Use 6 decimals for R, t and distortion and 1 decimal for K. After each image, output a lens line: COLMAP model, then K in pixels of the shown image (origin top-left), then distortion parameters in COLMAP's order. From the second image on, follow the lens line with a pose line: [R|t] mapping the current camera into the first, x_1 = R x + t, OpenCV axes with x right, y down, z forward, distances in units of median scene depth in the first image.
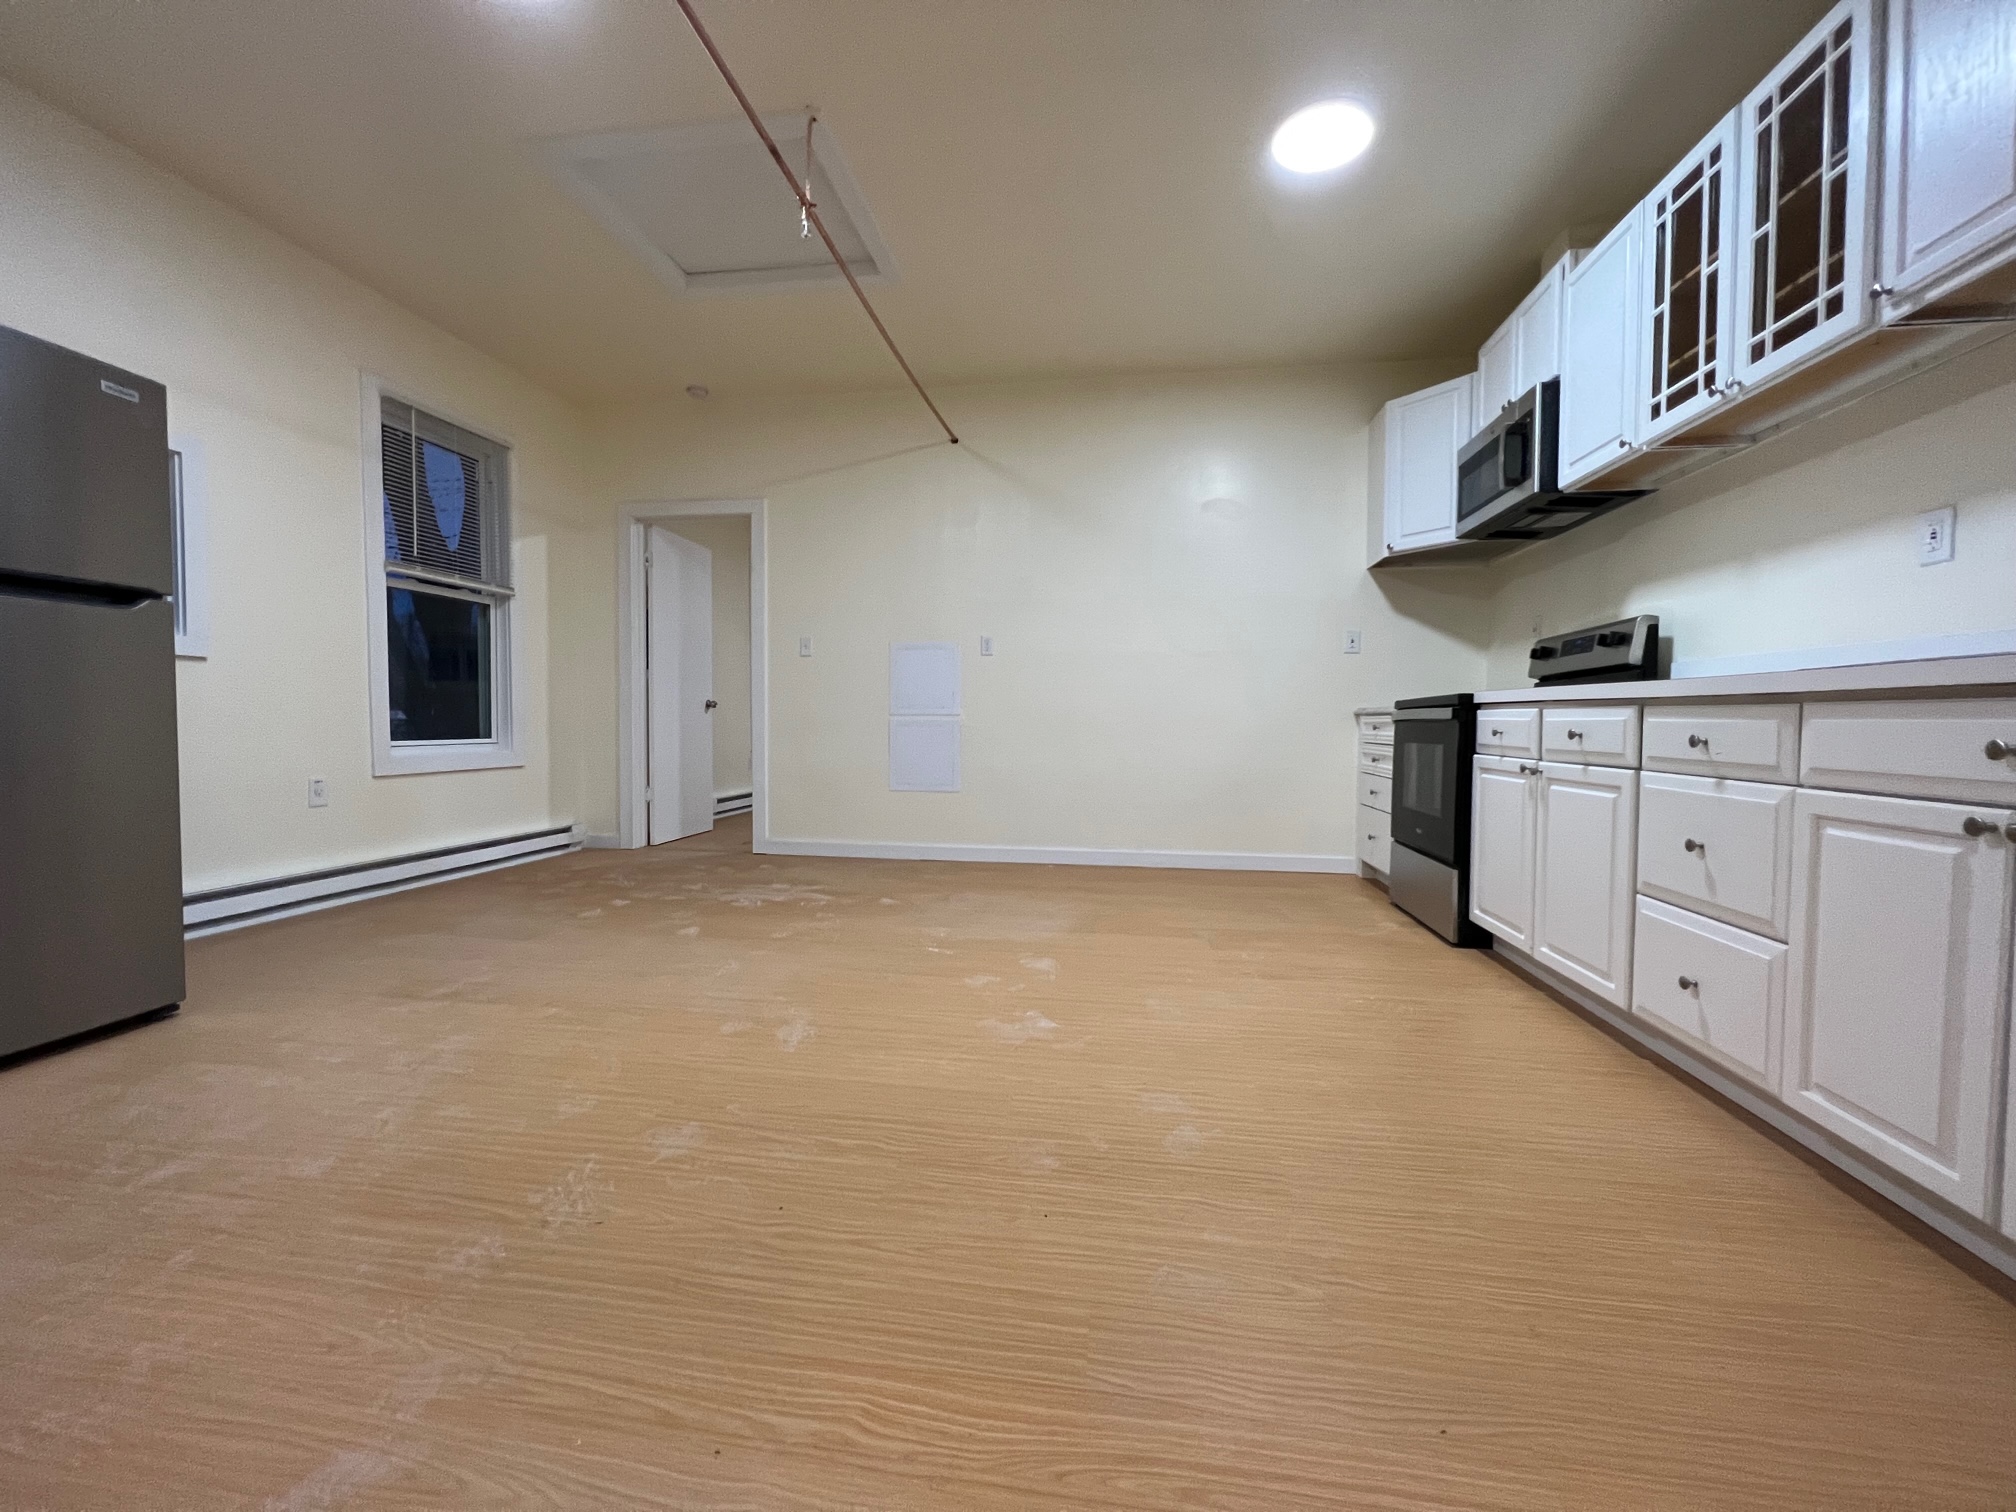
lens RADIAL K [[807.2, 0, 1005.9], [0, 807.2, 748.7], [0, 0, 1]] dist [0.000542, 0.000007]
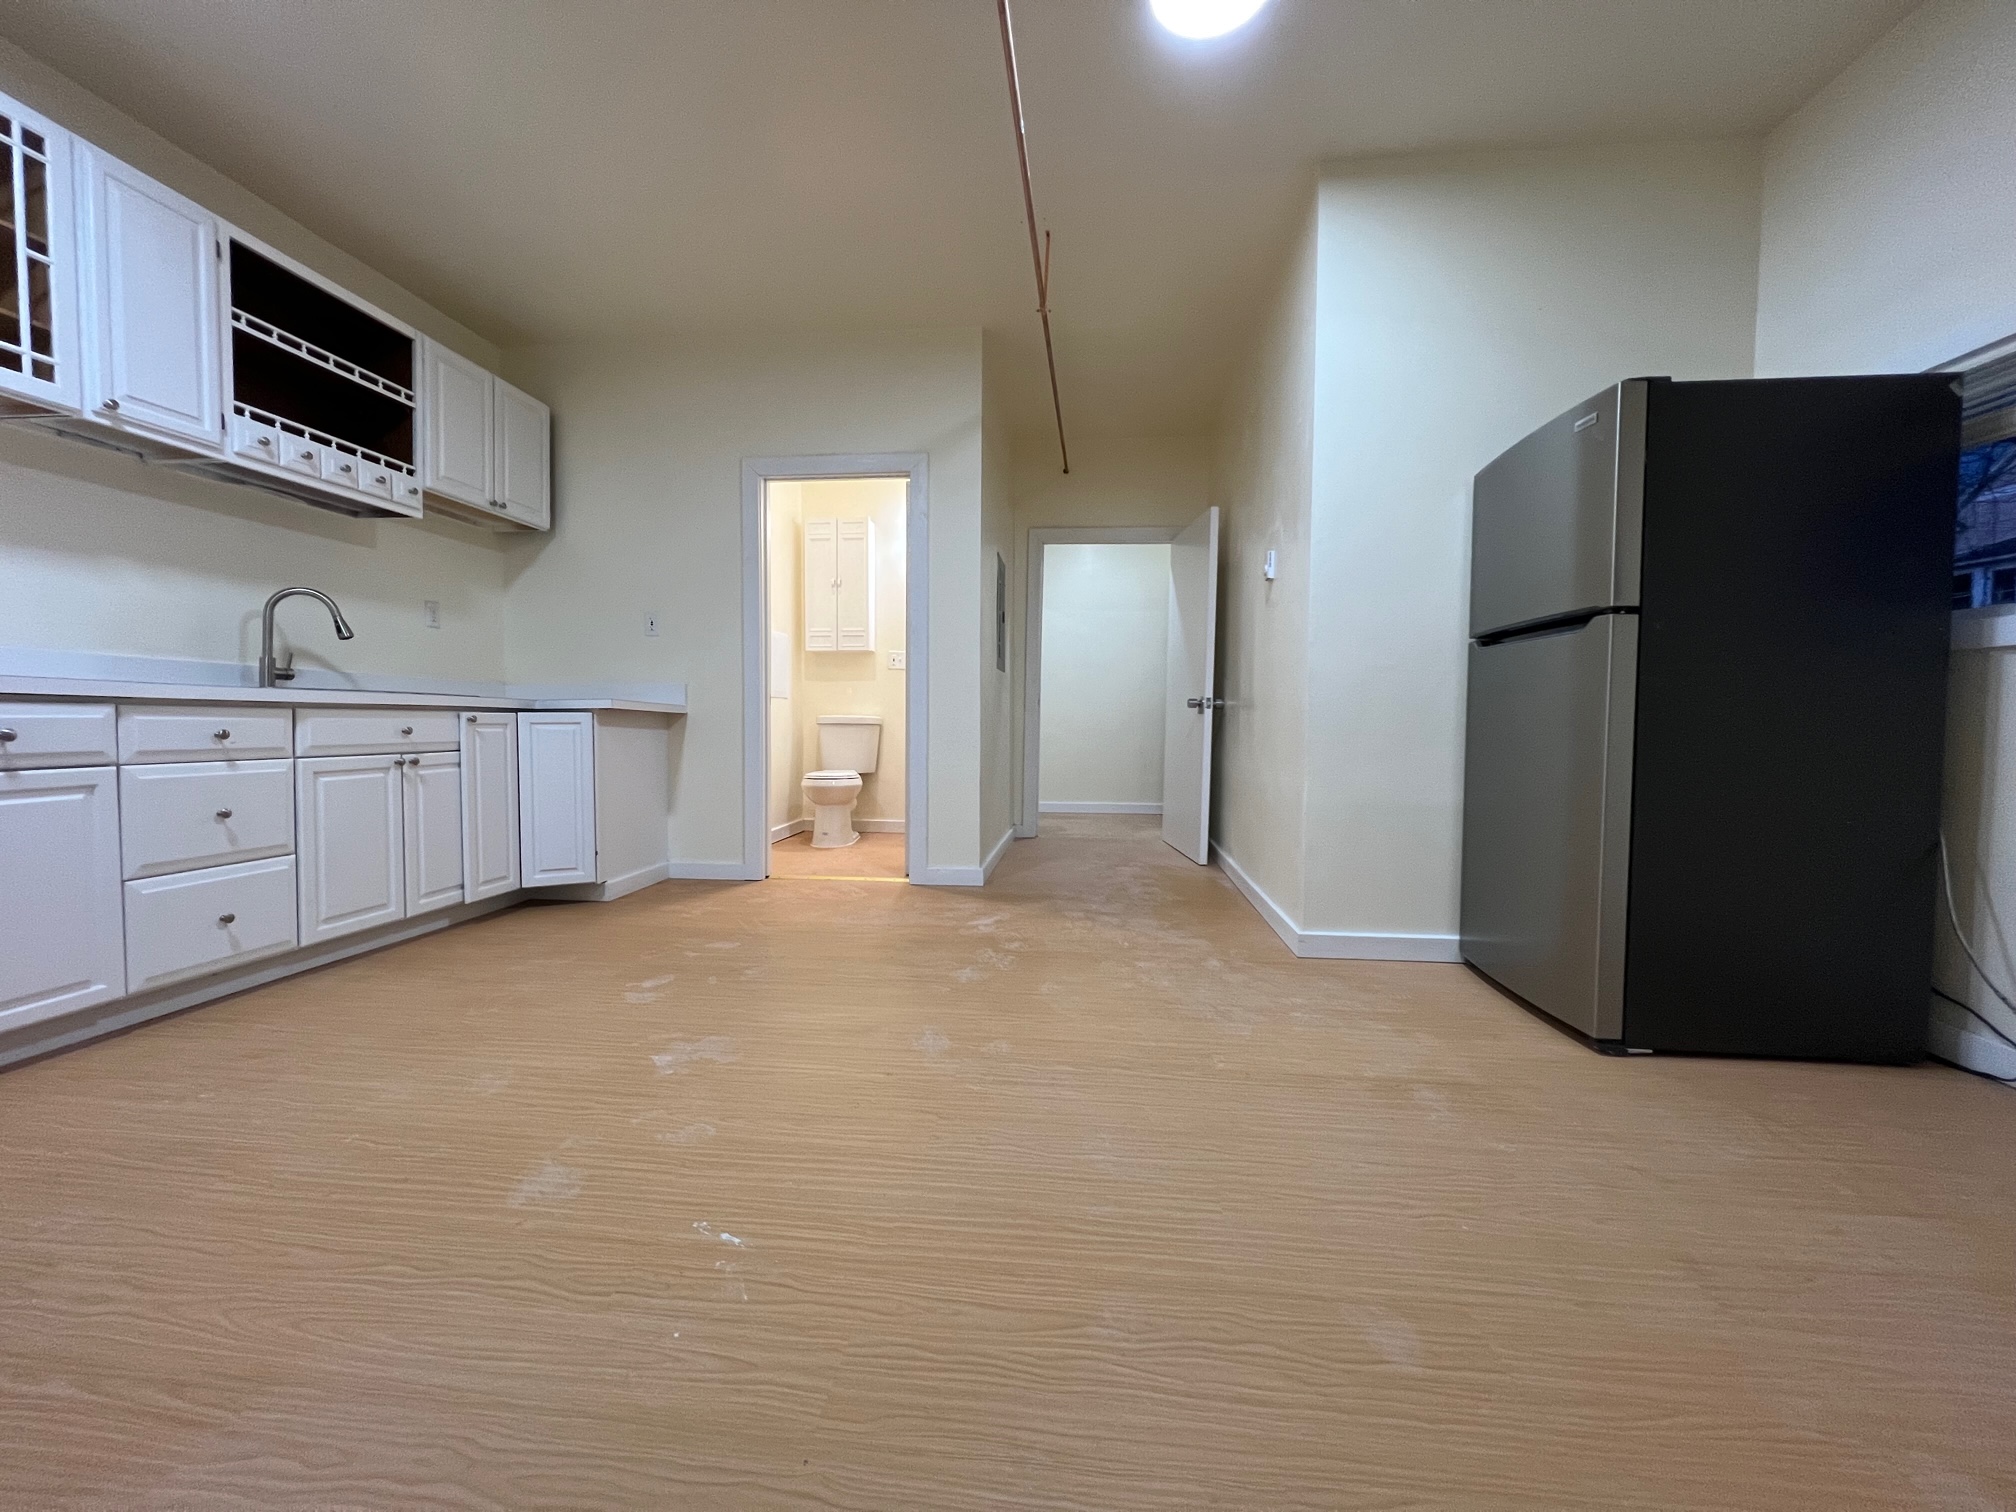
lens RADIAL K [[807.2, 0, 1005.9], [0, 807.2, 748.7], [0, 0, 1]] dist [0.000542, 0.000007]
pose [[-0.998872, -0.012661, -0.045763, -0.342845], [-0.015825, 0.997460, 0.069447, -0.092481], [0.044767, 0.070093, -0.996535, 2.236978]]
